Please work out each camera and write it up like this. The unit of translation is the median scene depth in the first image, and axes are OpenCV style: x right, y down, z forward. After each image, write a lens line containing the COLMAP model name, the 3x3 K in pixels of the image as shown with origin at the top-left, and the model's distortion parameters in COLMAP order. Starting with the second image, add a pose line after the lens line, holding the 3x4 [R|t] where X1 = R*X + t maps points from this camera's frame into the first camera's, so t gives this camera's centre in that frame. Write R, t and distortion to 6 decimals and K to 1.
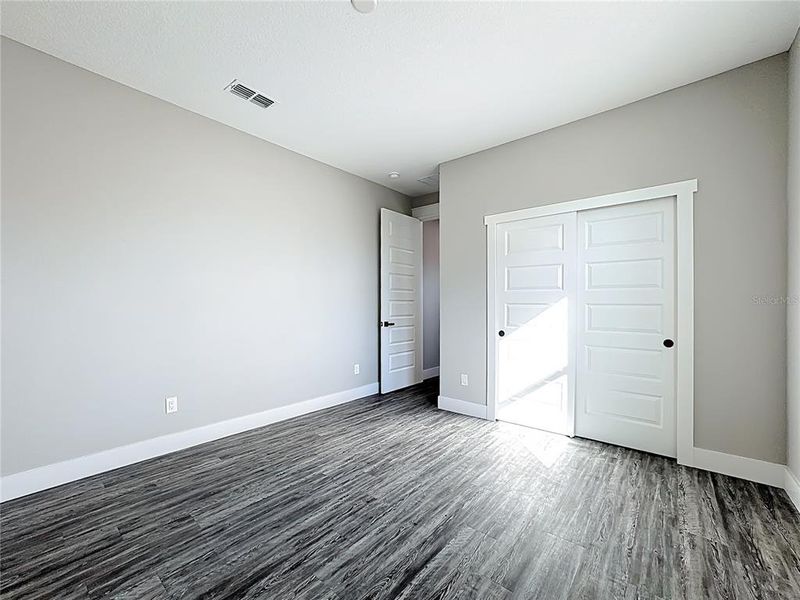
lens RADIAL K [[328.6, 0, 400.5], [0, 328.6, 304.7], [0, 0, 1]] dist [0.001909, 0.001695]
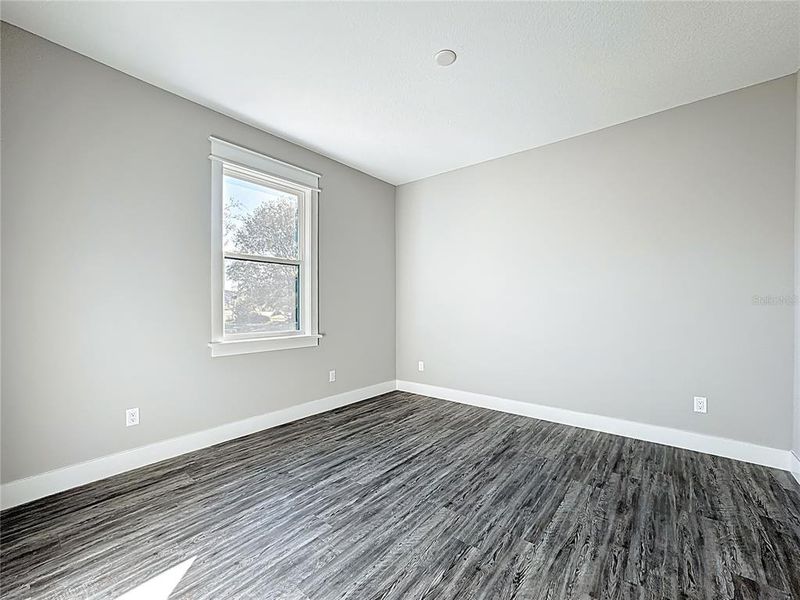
lens RADIAL K [[328.6, 0, 398.1], [0, 328.6, 300.6], [0, 0, 1]] dist [0.001909, 0.001695]
pose [[-0.999995, -0.000084, -0.003052, 0.064227], [-0.000054, 0.999952, -0.009765, -0.001123], [0.003053, -0.009765, -0.999948, 2.033733]]
